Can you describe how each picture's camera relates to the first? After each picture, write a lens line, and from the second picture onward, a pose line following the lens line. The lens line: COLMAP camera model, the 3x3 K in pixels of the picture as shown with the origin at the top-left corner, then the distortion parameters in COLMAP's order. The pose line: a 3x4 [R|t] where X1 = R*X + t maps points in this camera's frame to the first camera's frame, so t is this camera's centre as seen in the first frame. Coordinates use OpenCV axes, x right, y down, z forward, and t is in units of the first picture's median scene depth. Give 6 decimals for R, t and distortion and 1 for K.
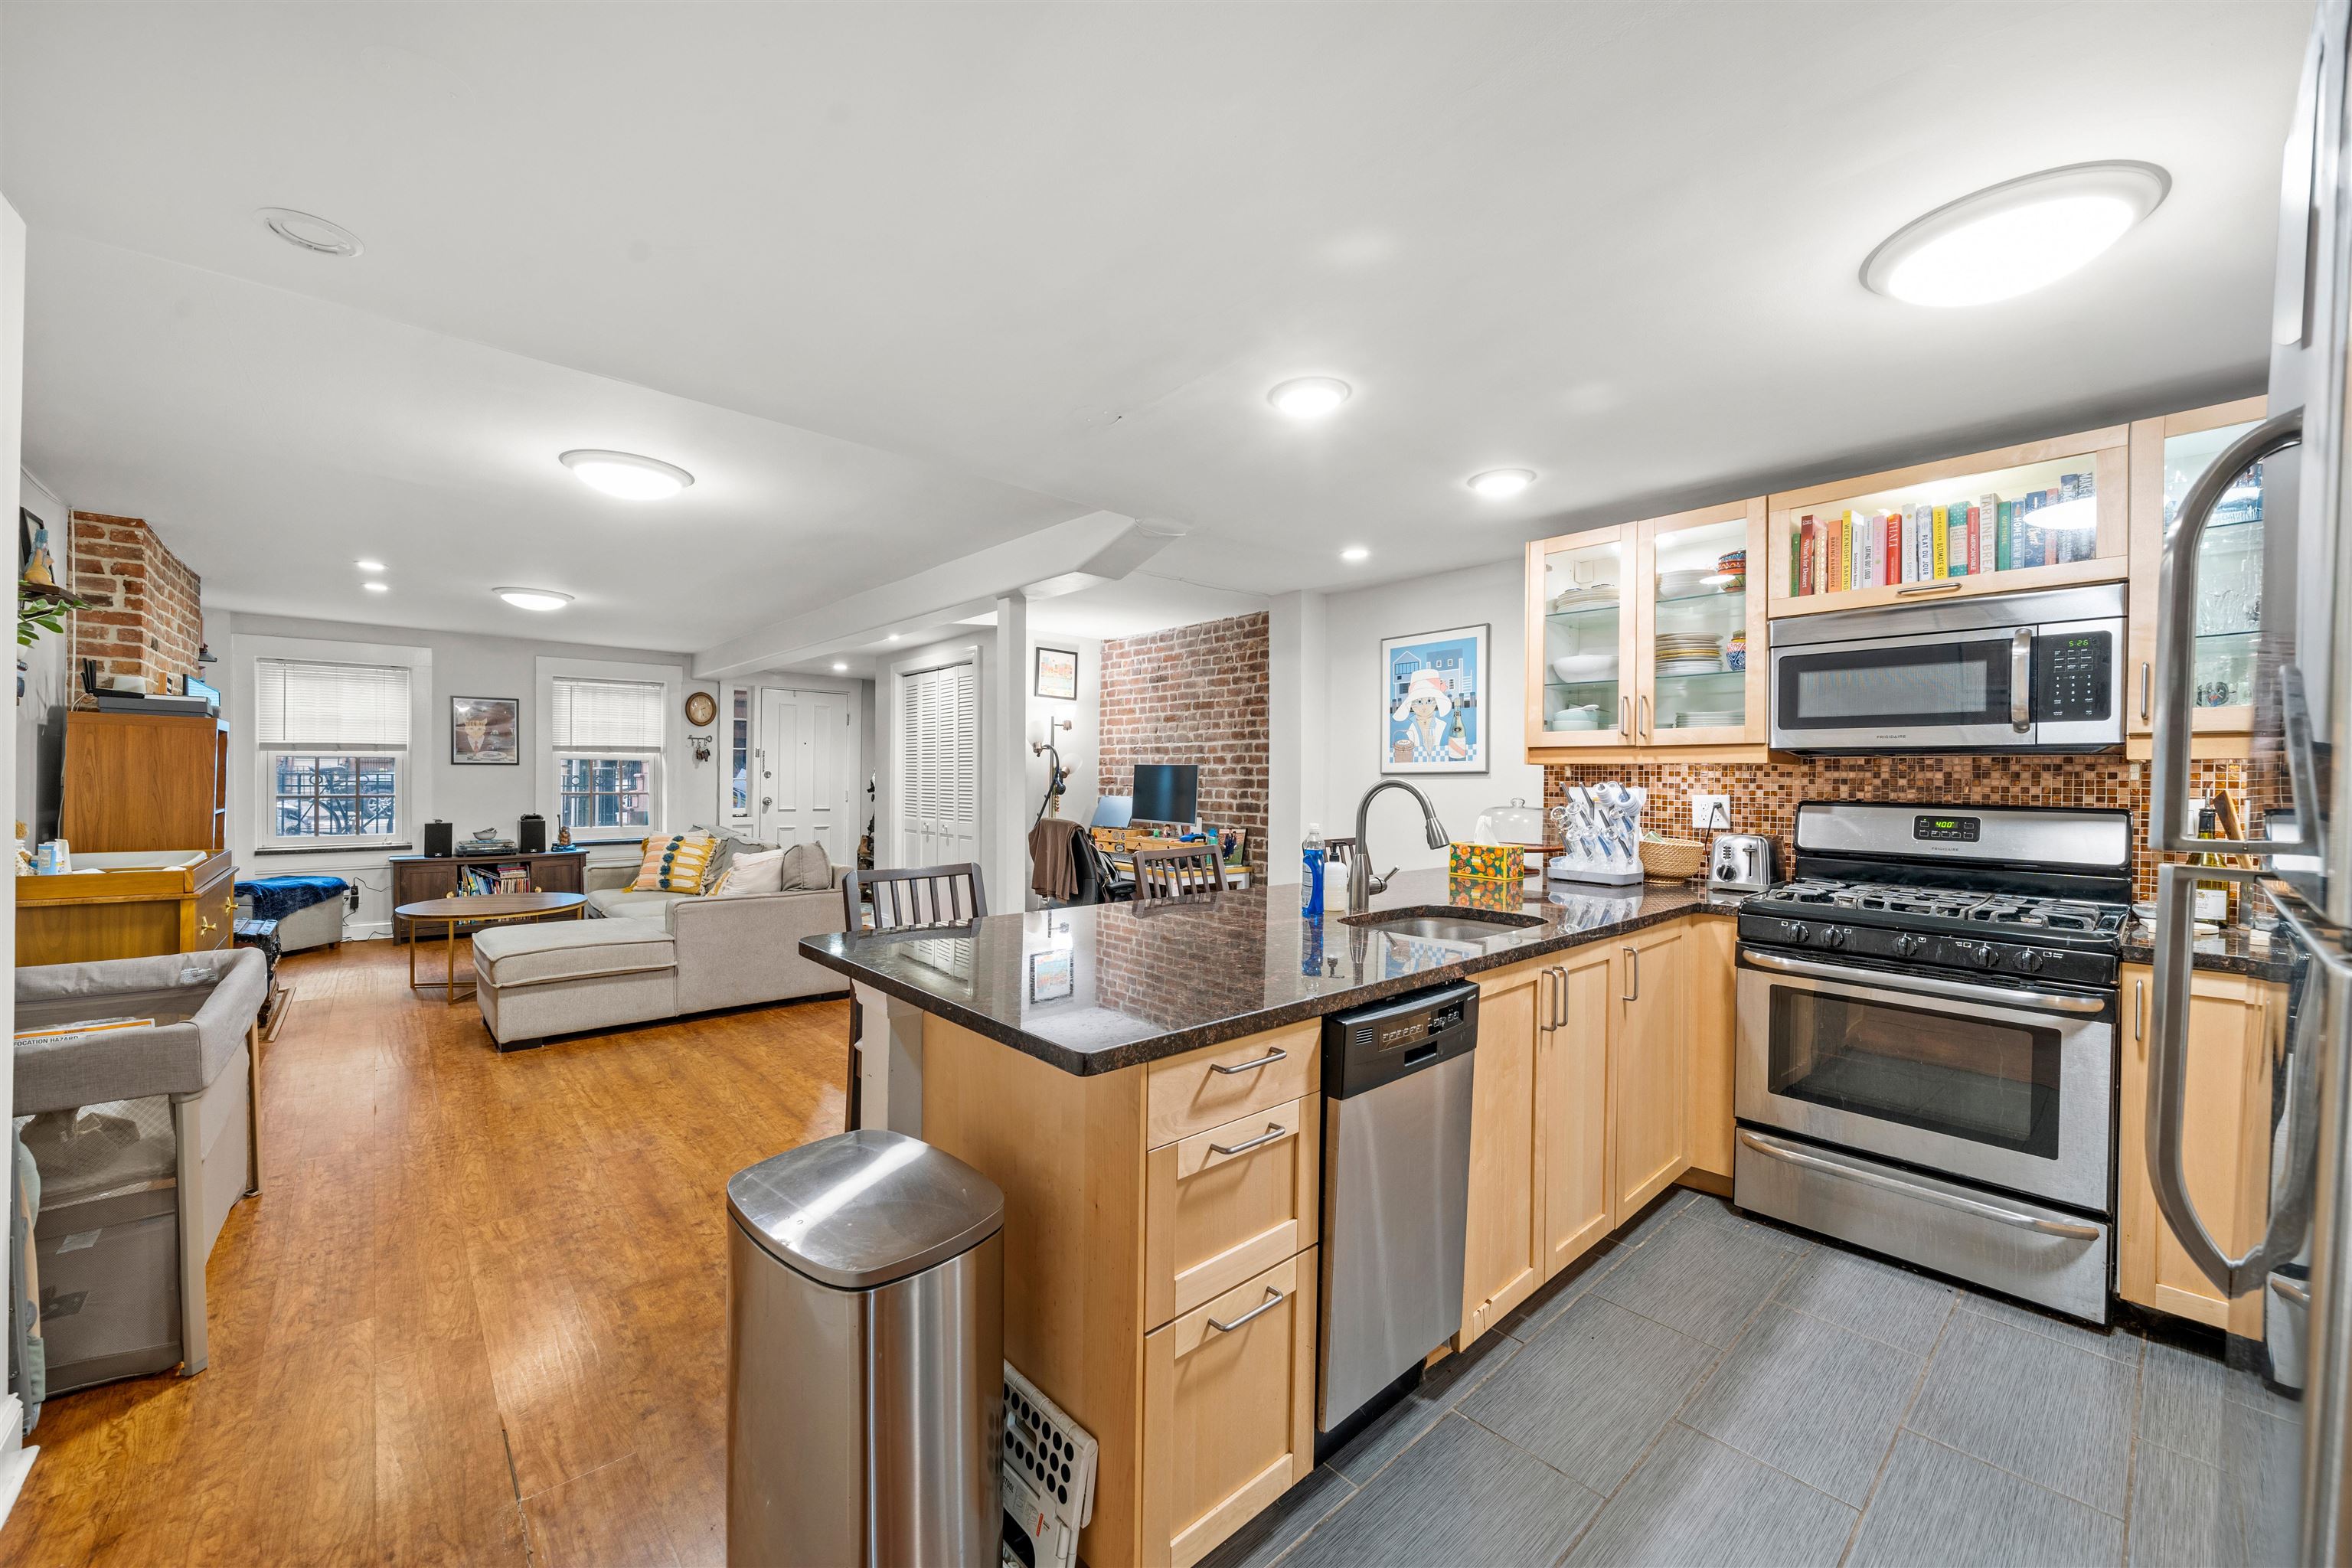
lens RADIAL K [[900.7, 0, 1170.6], [0, 900.7, 783.2], [0, 0, 1]] dist [-0.002616, -0.000363]
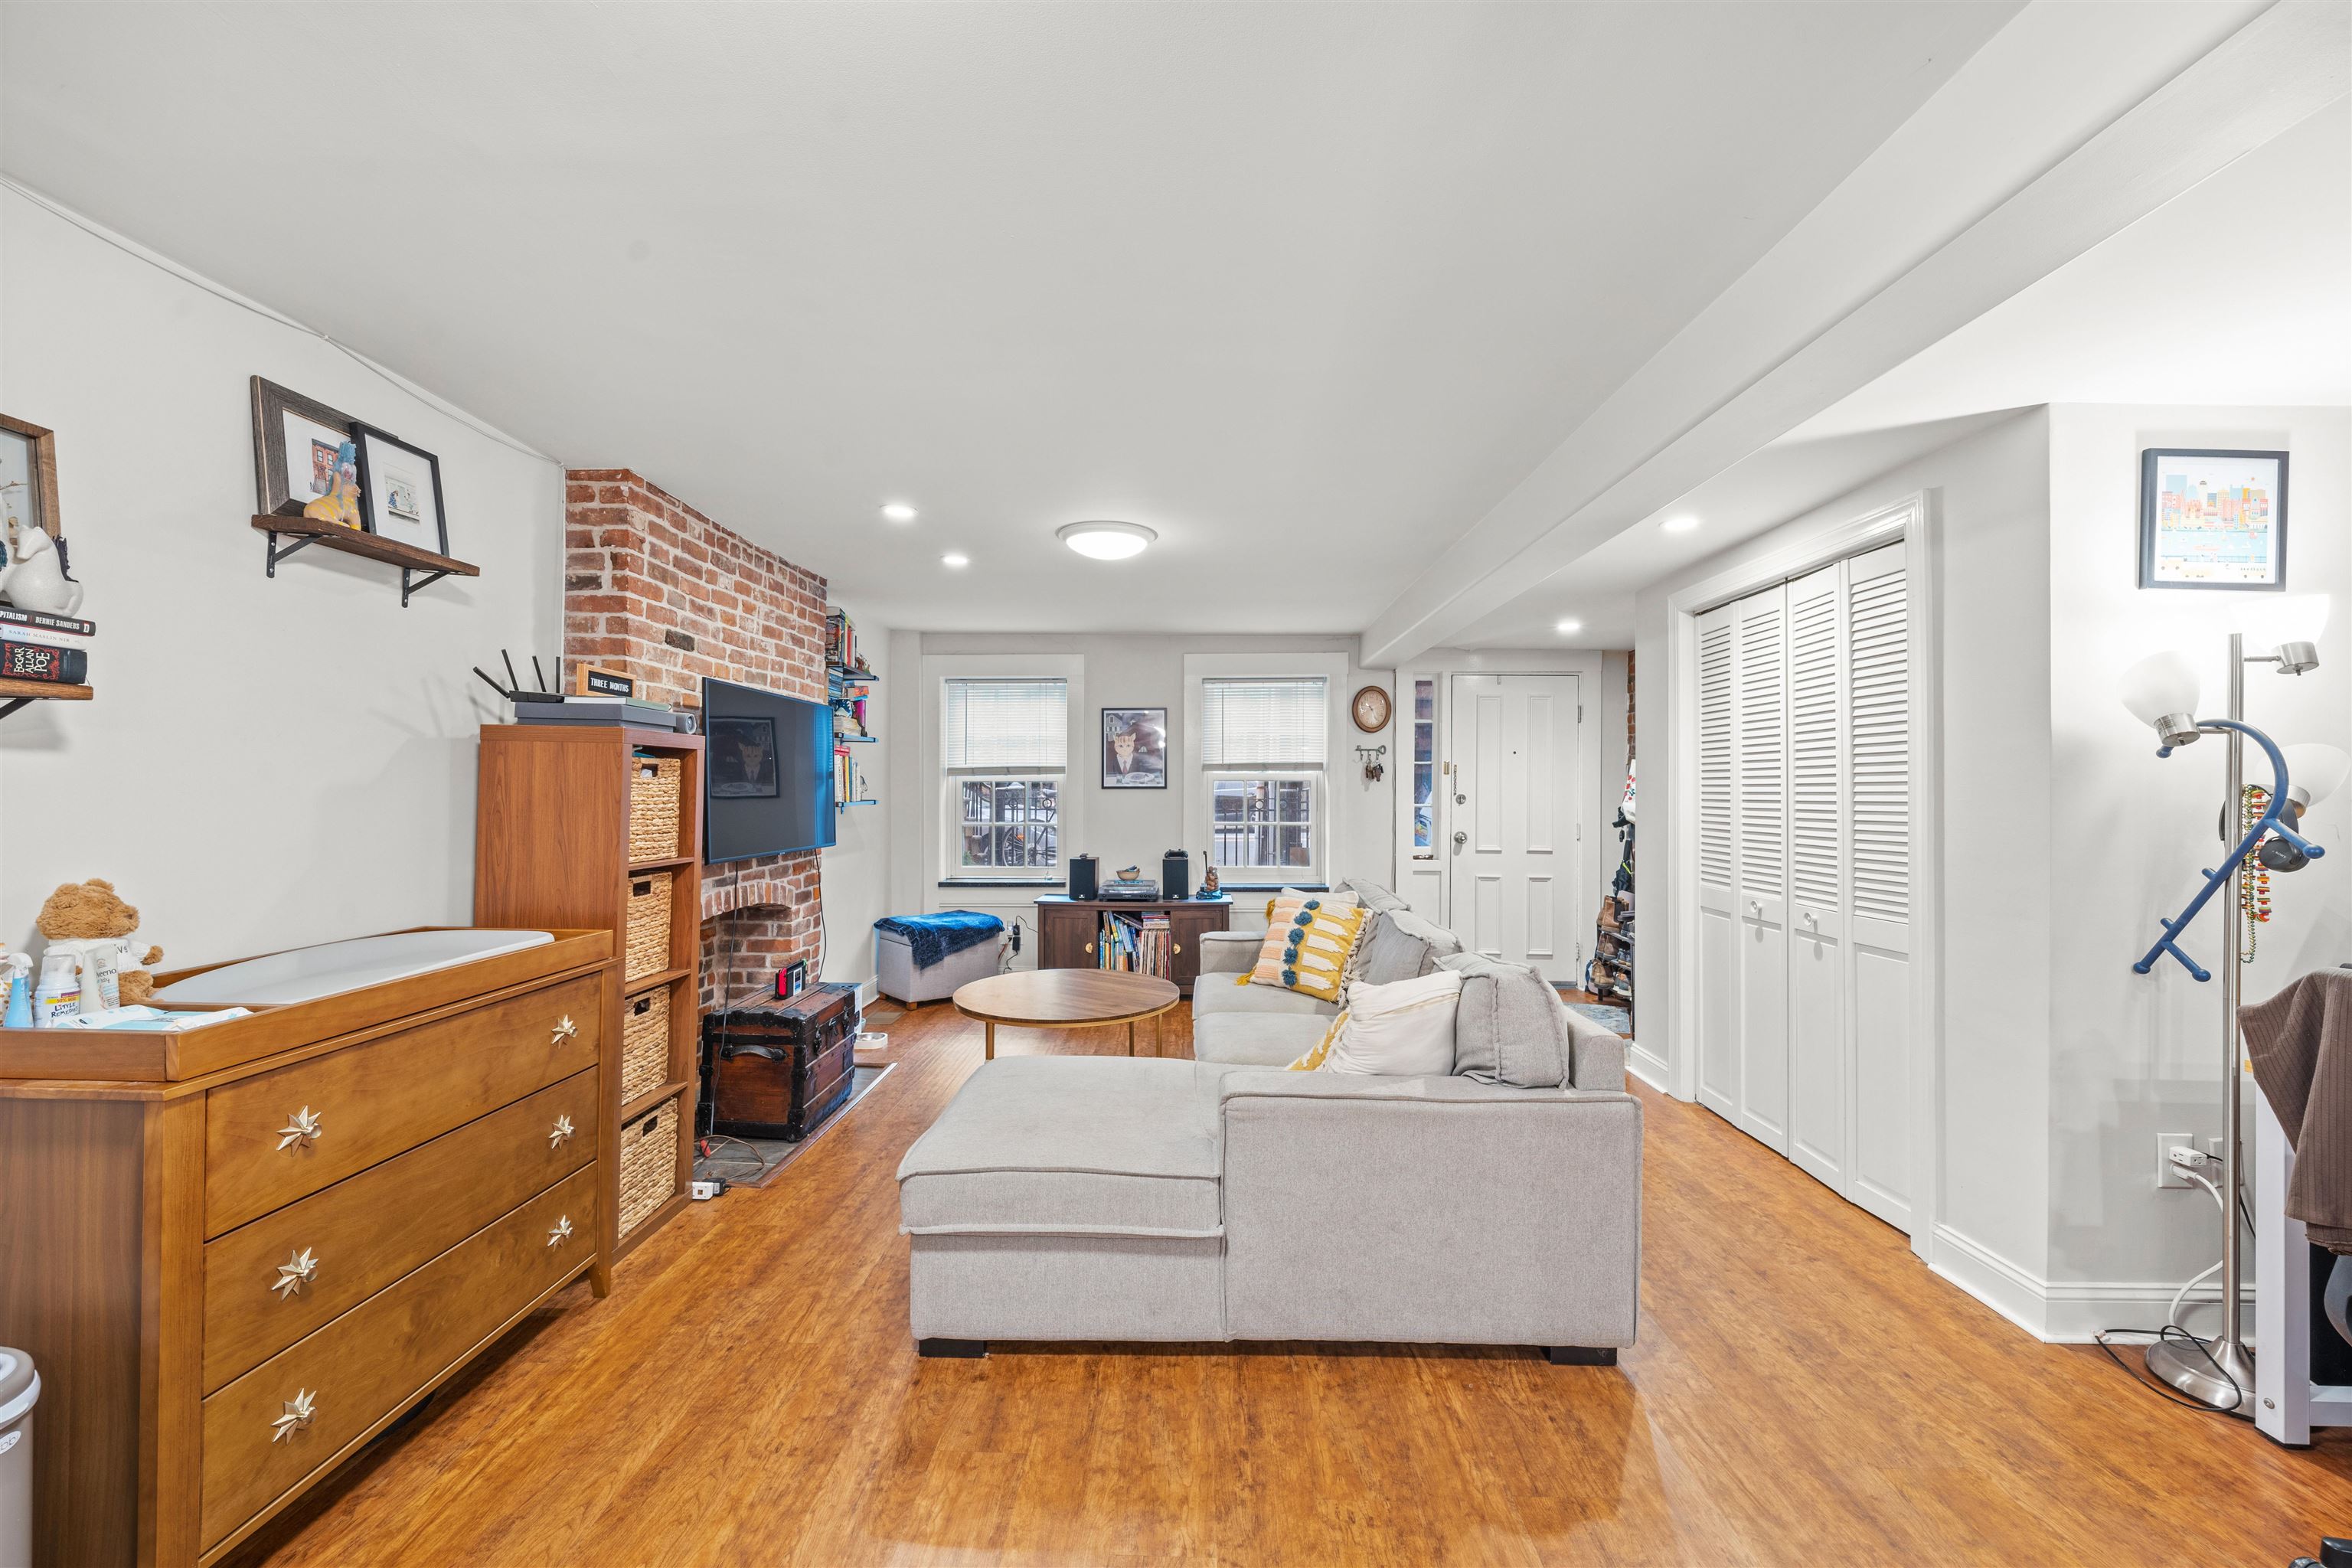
lens RADIAL K [[916.3, 0, 1176.0], [0, 916.3, 784.0], [0, 0, 1]] dist [-0.000094, 0.000003]
pose [[0.734415, -0.010627, -0.678618, -0.264301], [-0.001800, 0.999843, -0.017605, -0.016954], [0.678699, 0.014151, 0.734281, 0.676264]]
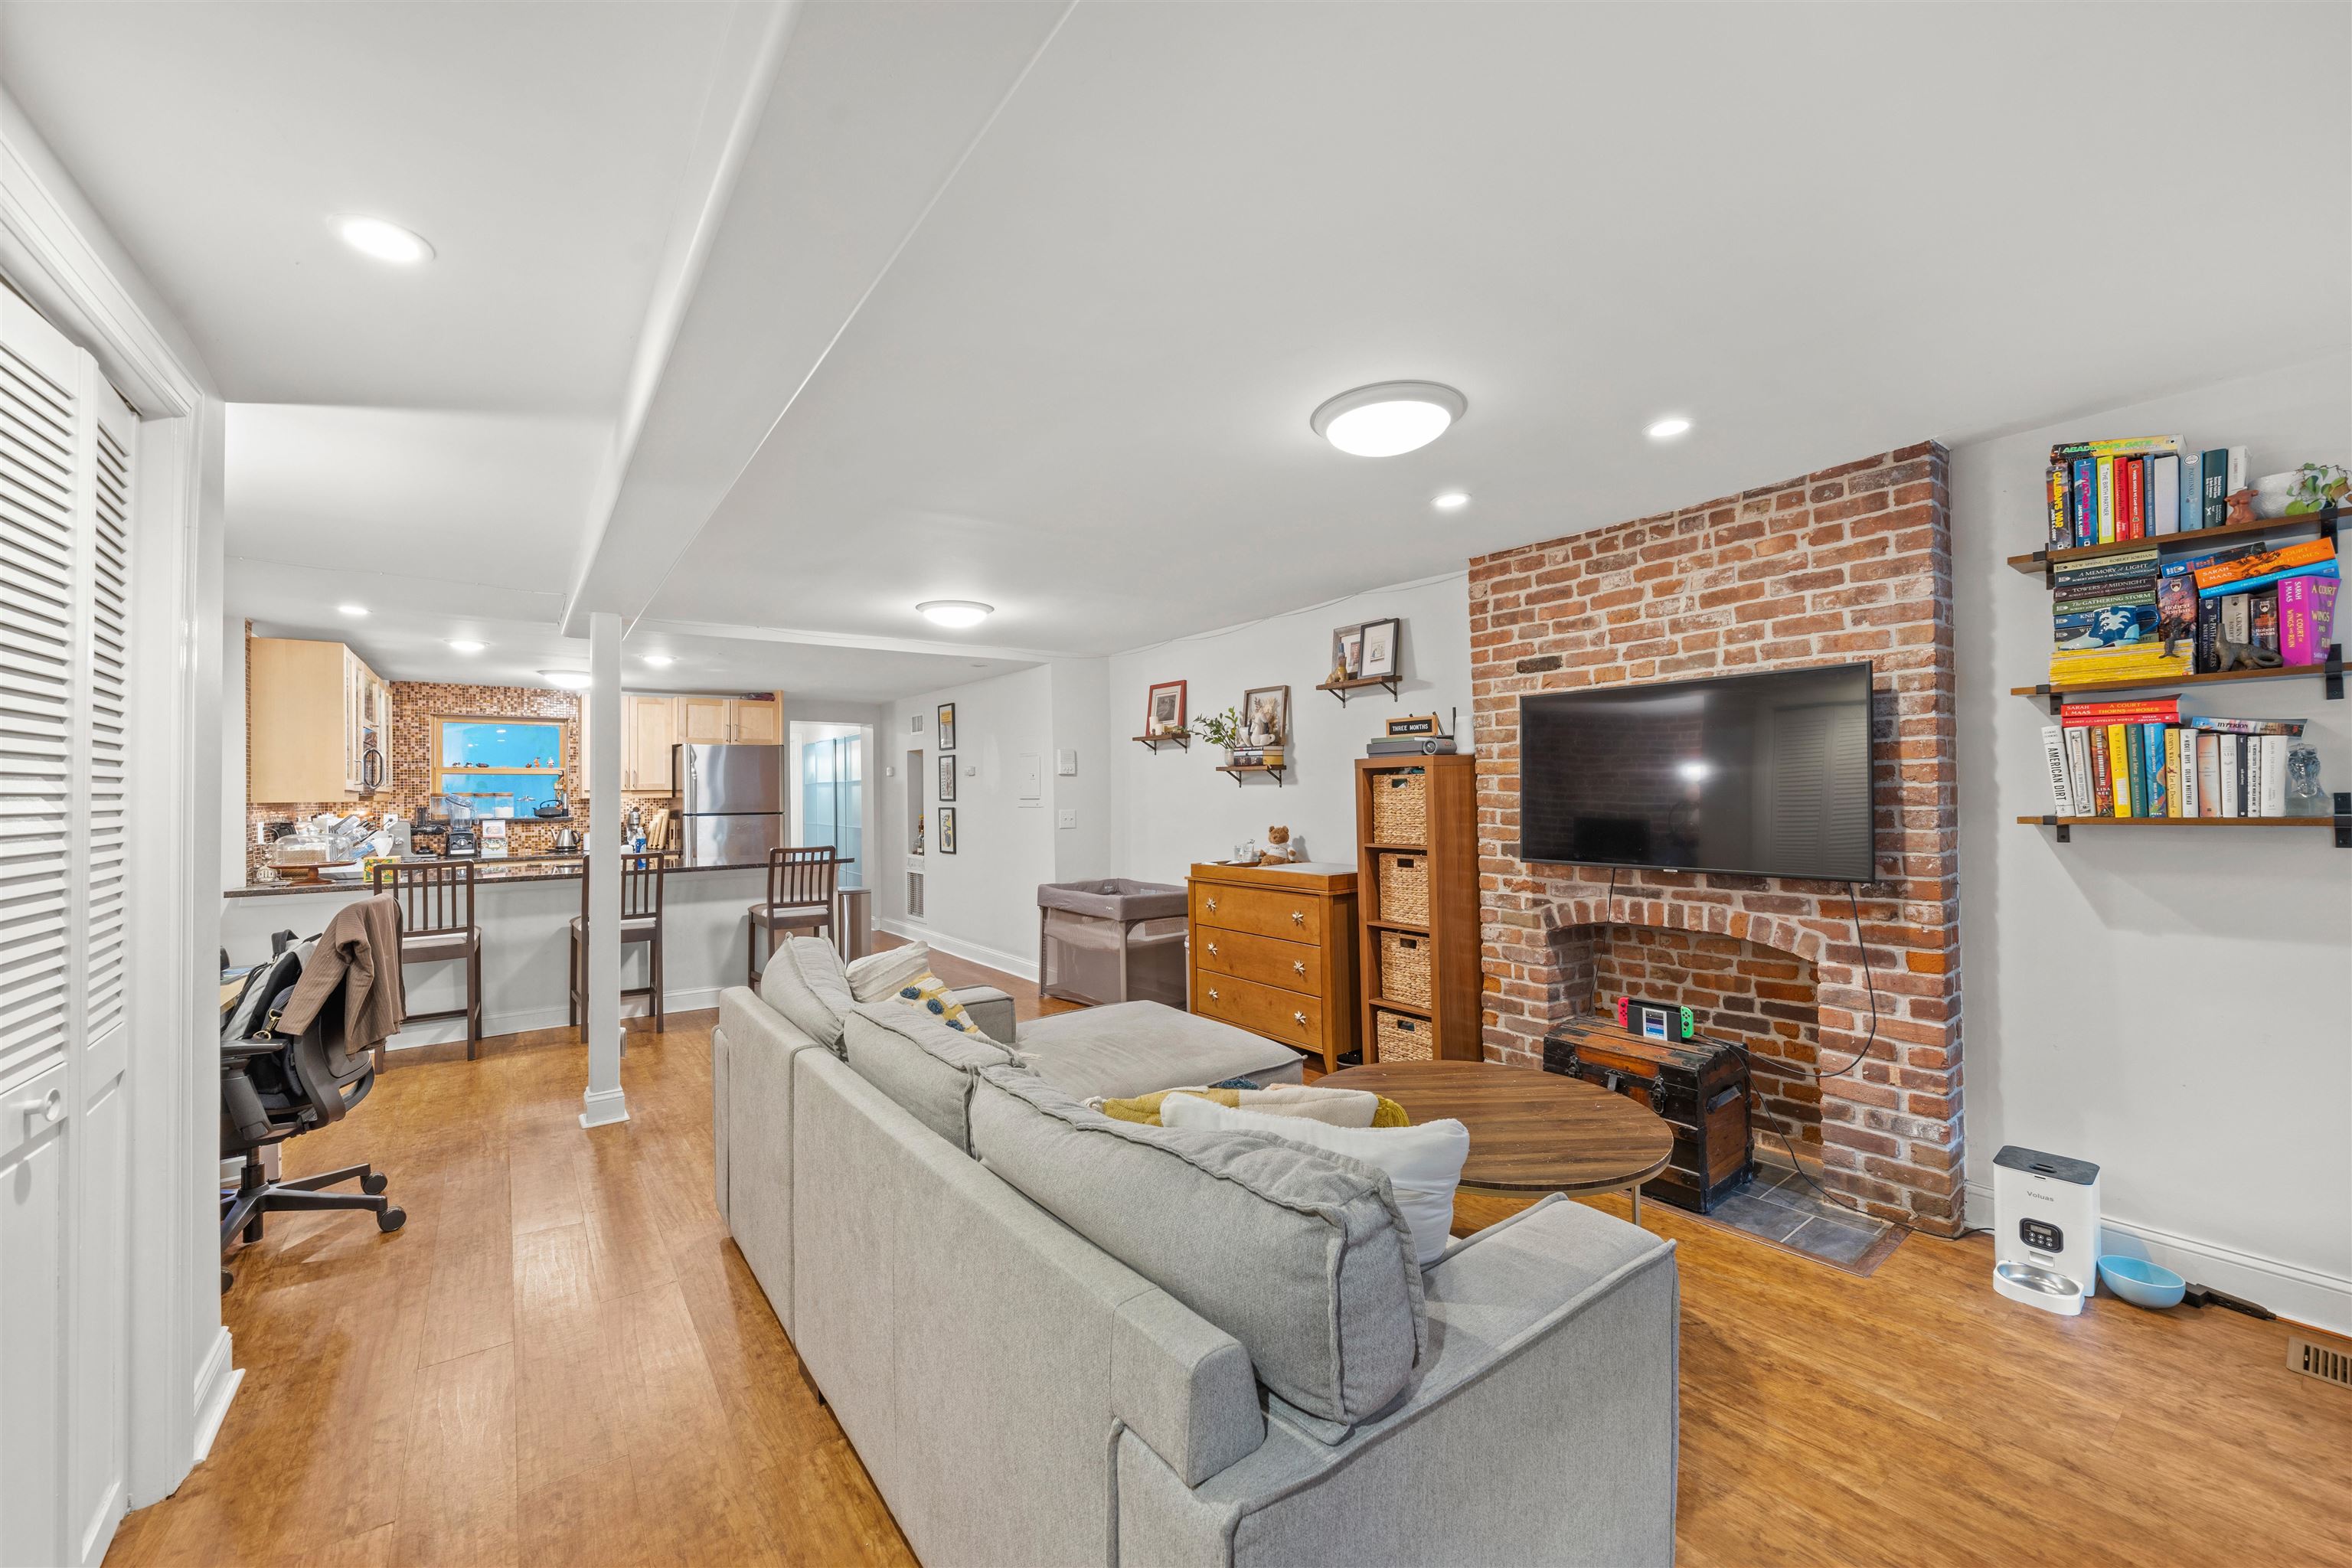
lens RADIAL K [[900.7, 0, 1170.6], [0, 900.7, 783.2], [0, 0, 1]] dist [-0.002616, -0.000363]
pose [[-0.996469, 0.001702, 0.083941, -0.807299], [0.001258, 0.999985, -0.005336, -0.032359], [-0.083949, -0.005212, -0.996456, 1.834735]]
